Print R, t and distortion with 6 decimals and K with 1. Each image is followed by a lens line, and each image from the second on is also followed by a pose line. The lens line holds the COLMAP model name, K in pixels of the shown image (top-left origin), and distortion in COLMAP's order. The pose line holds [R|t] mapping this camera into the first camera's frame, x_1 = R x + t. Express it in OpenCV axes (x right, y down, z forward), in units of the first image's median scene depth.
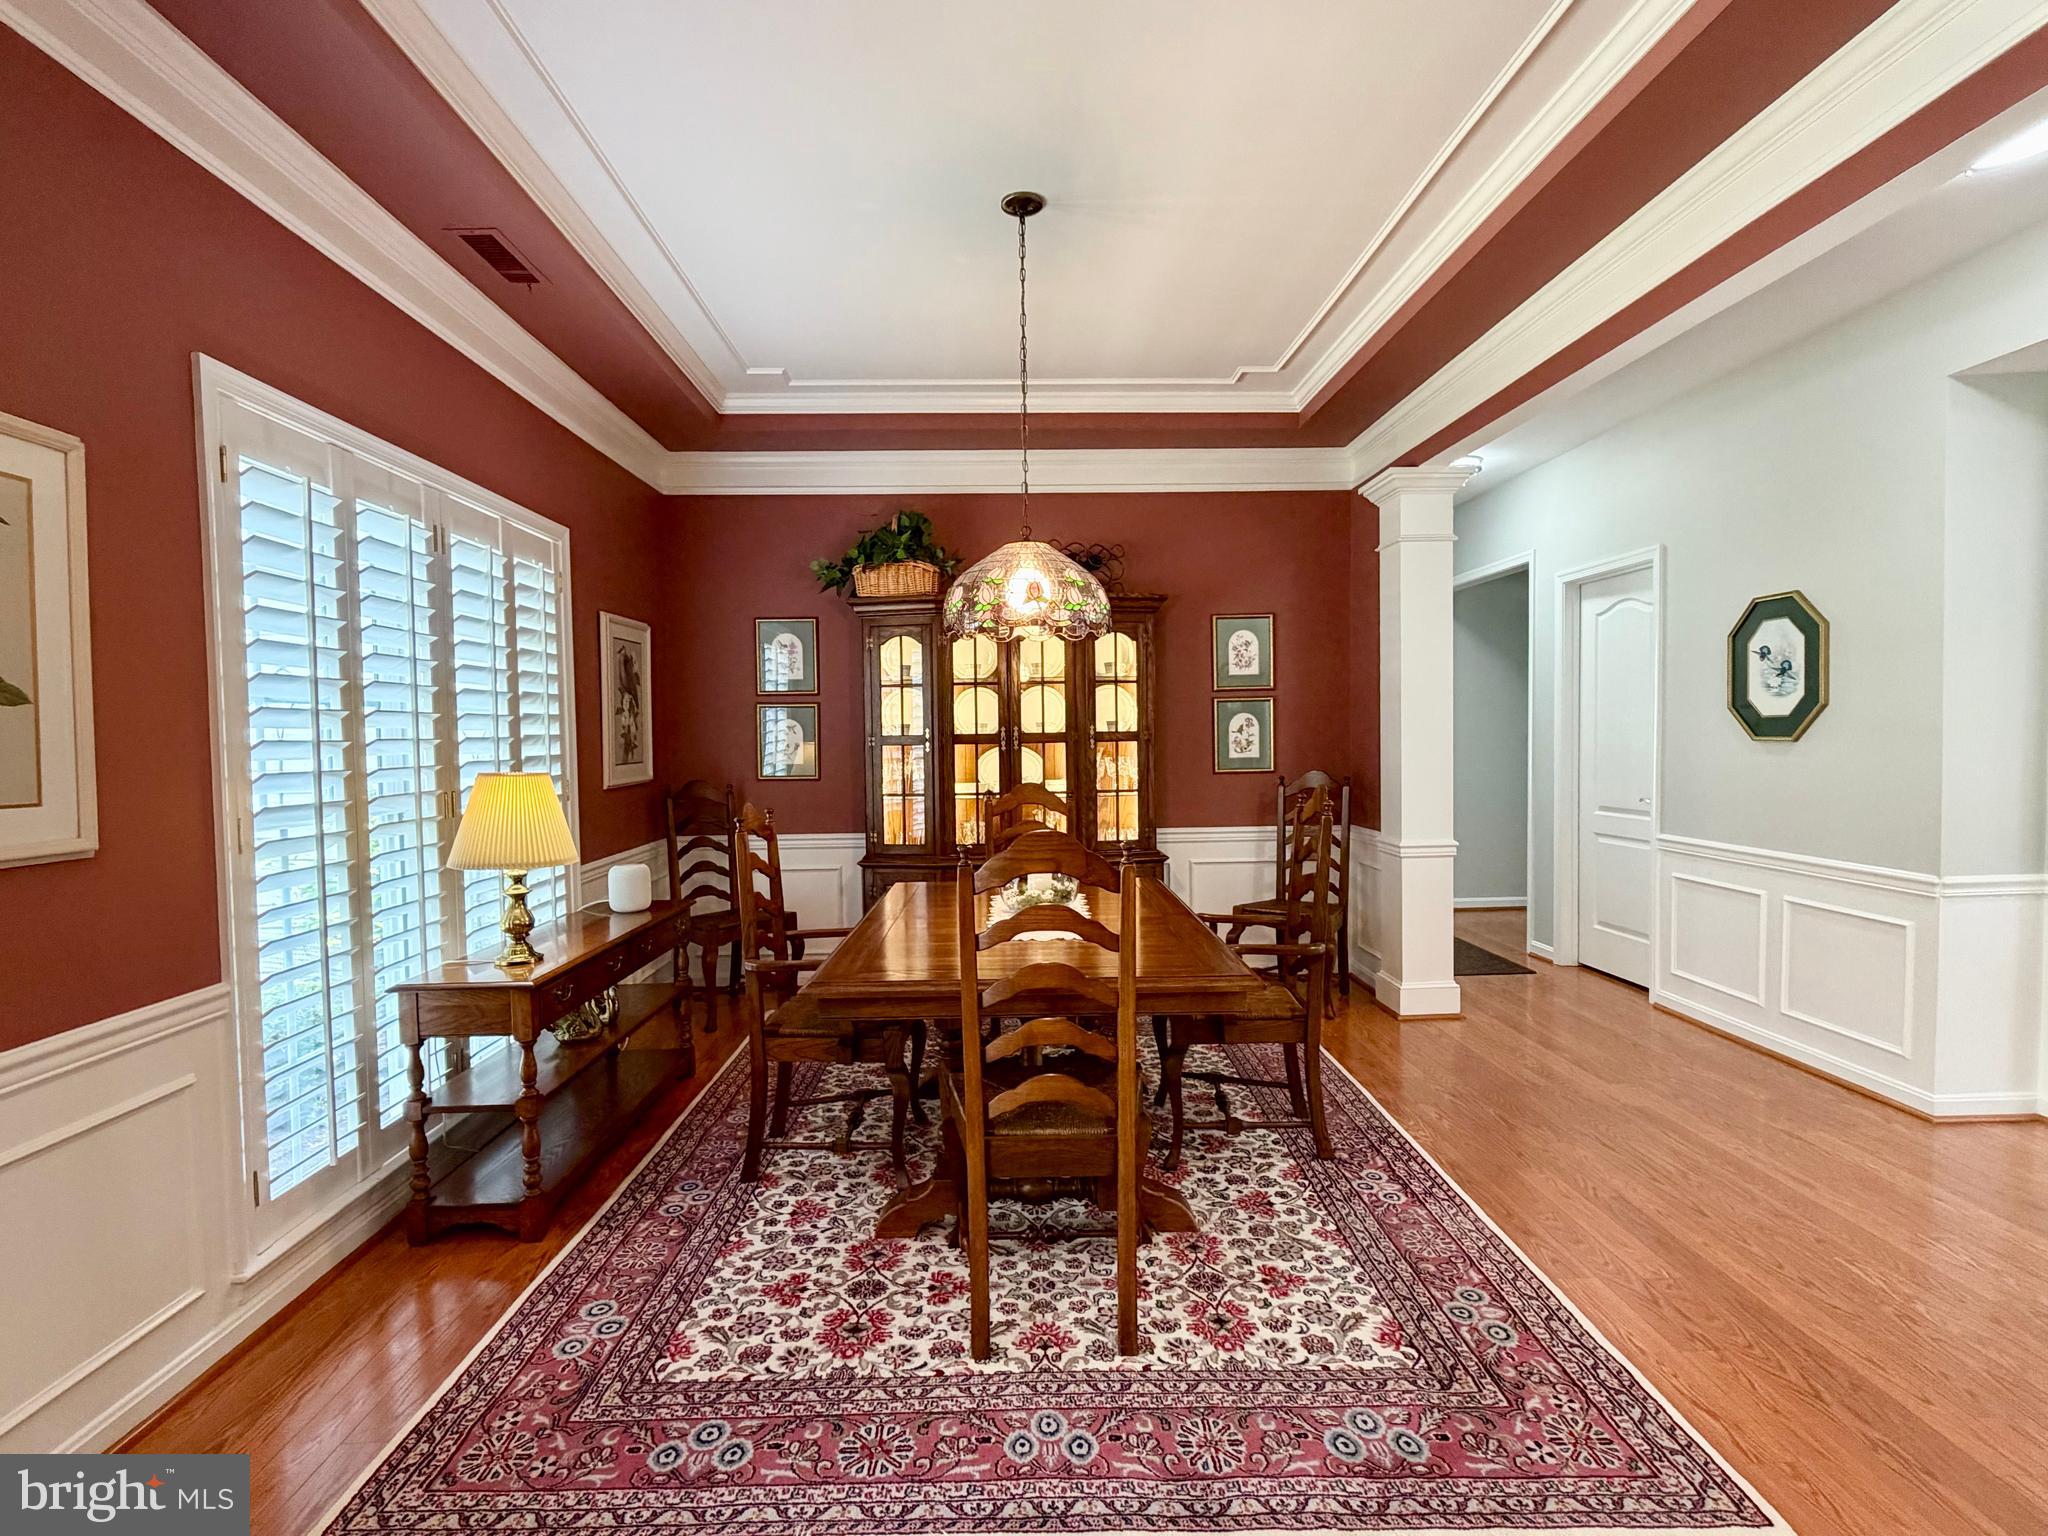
lens RADIAL K [[971.5, 0, 1029.2], [0, 971.5, 768.8], [0, 0, 1]] dist [0.004956, 0.000749]
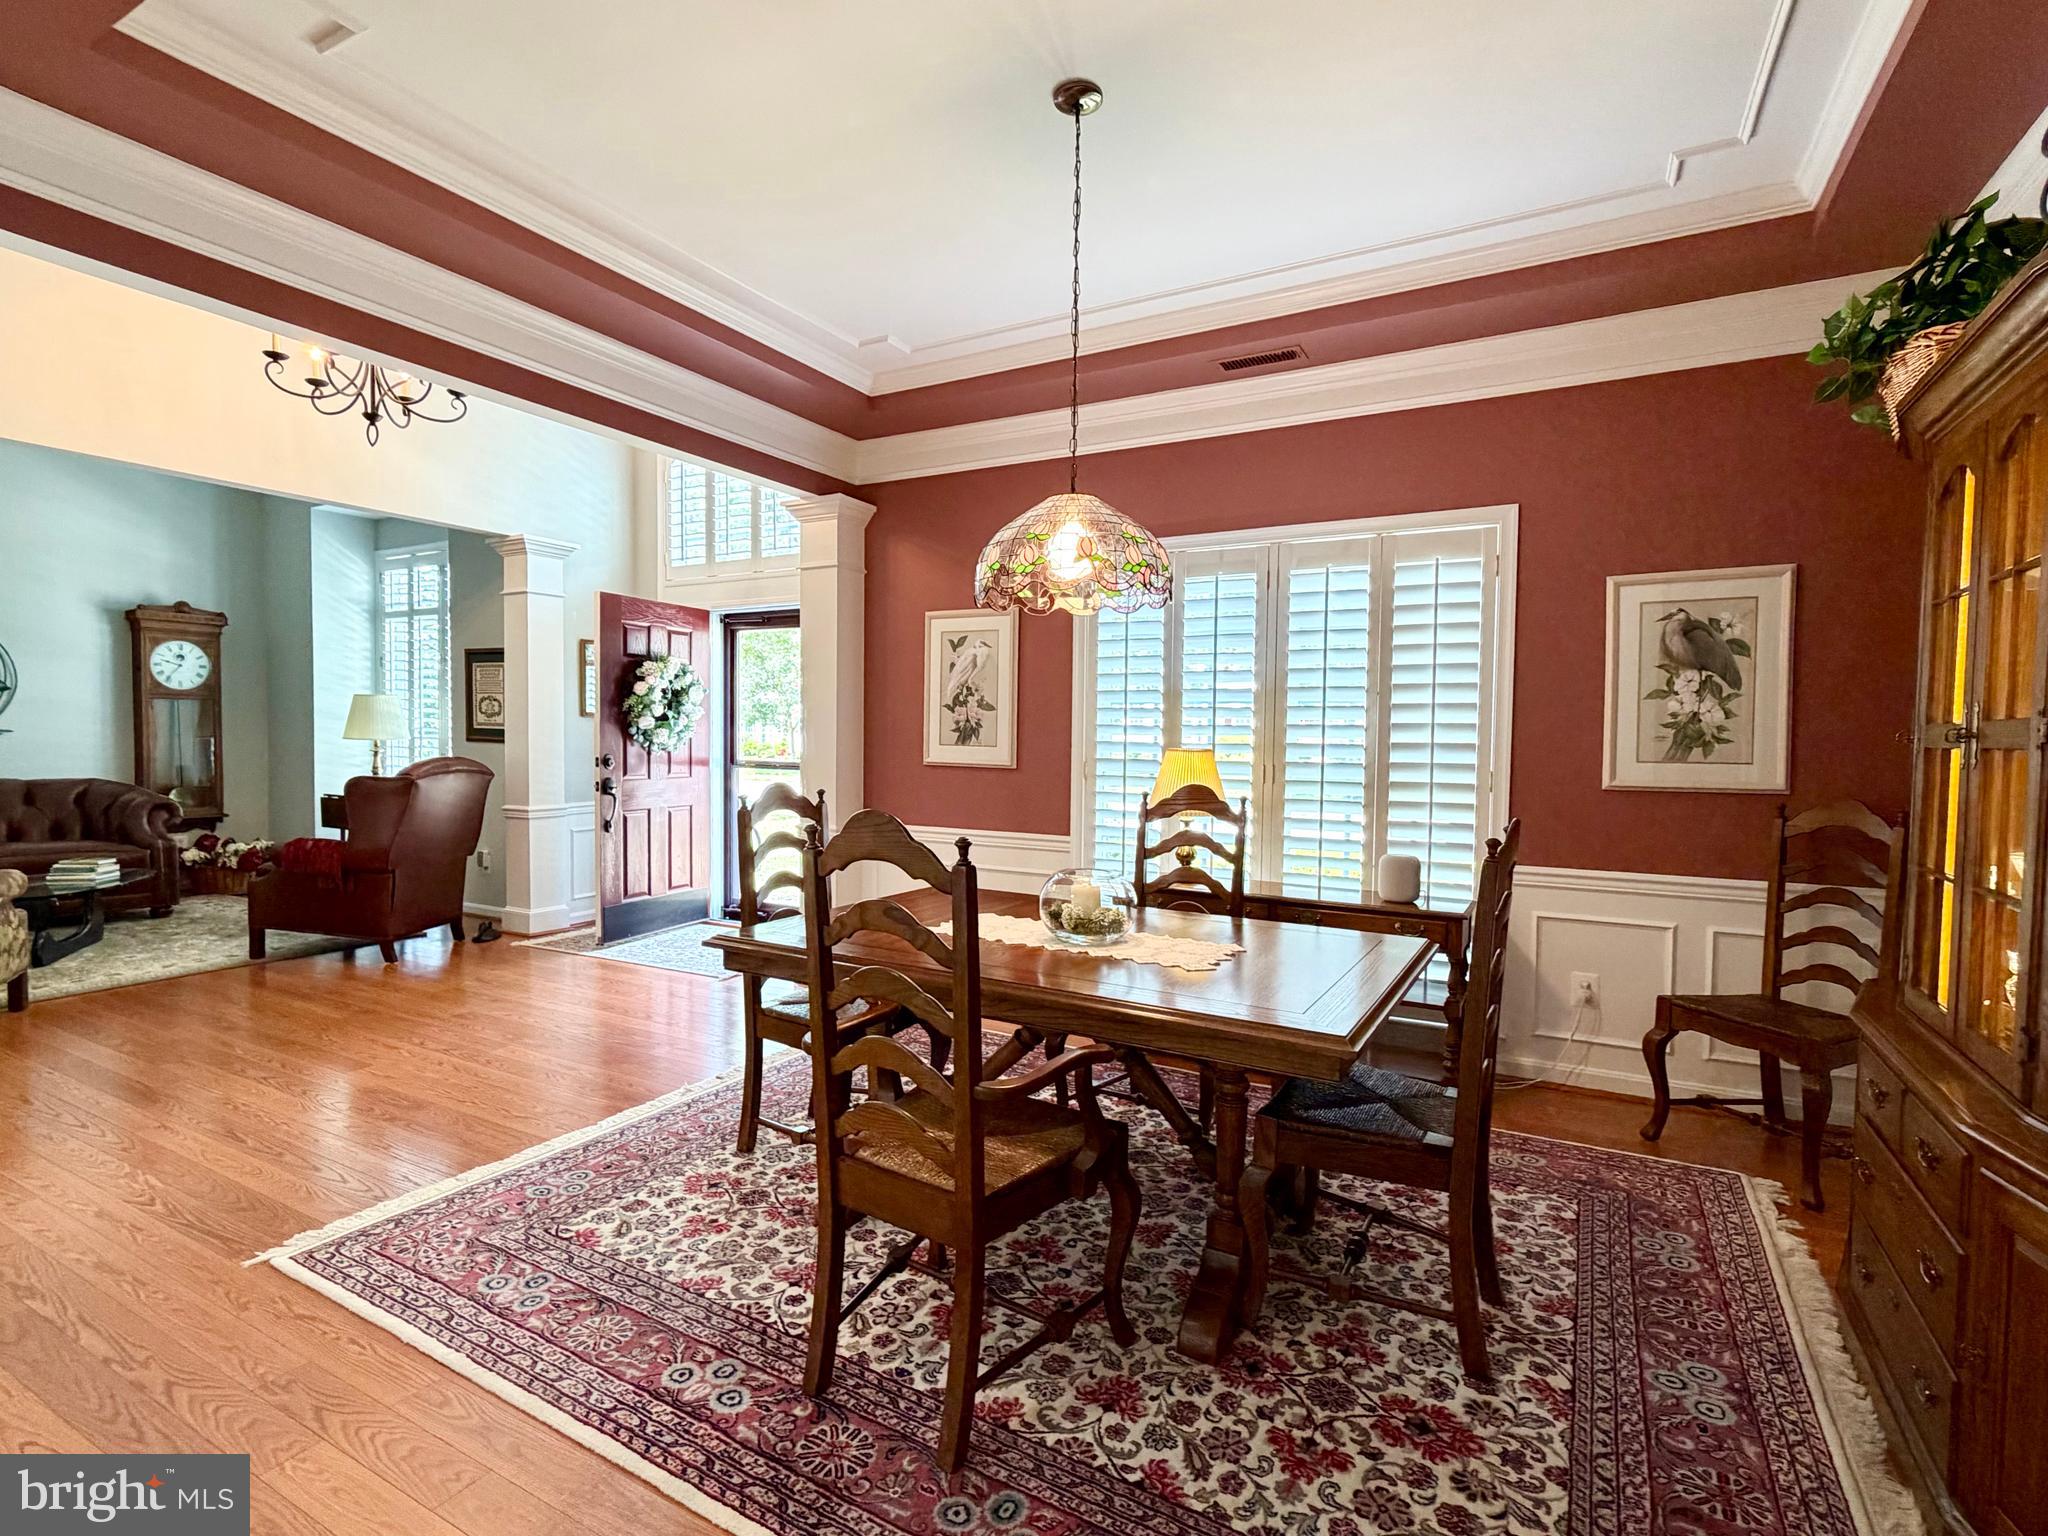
lens RADIAL K [[994.2, 0, 1027.7], [0, 994.2, 764.6], [0, 0, 1]] dist [-0.003202, -0.000305]
pose [[-0.511502, 0.031729, -0.858696, 0.962444], [-0.037453, 0.997545, 0.059169, -0.056043], [0.858465, 0.062426, -0.509058, 1.767089]]
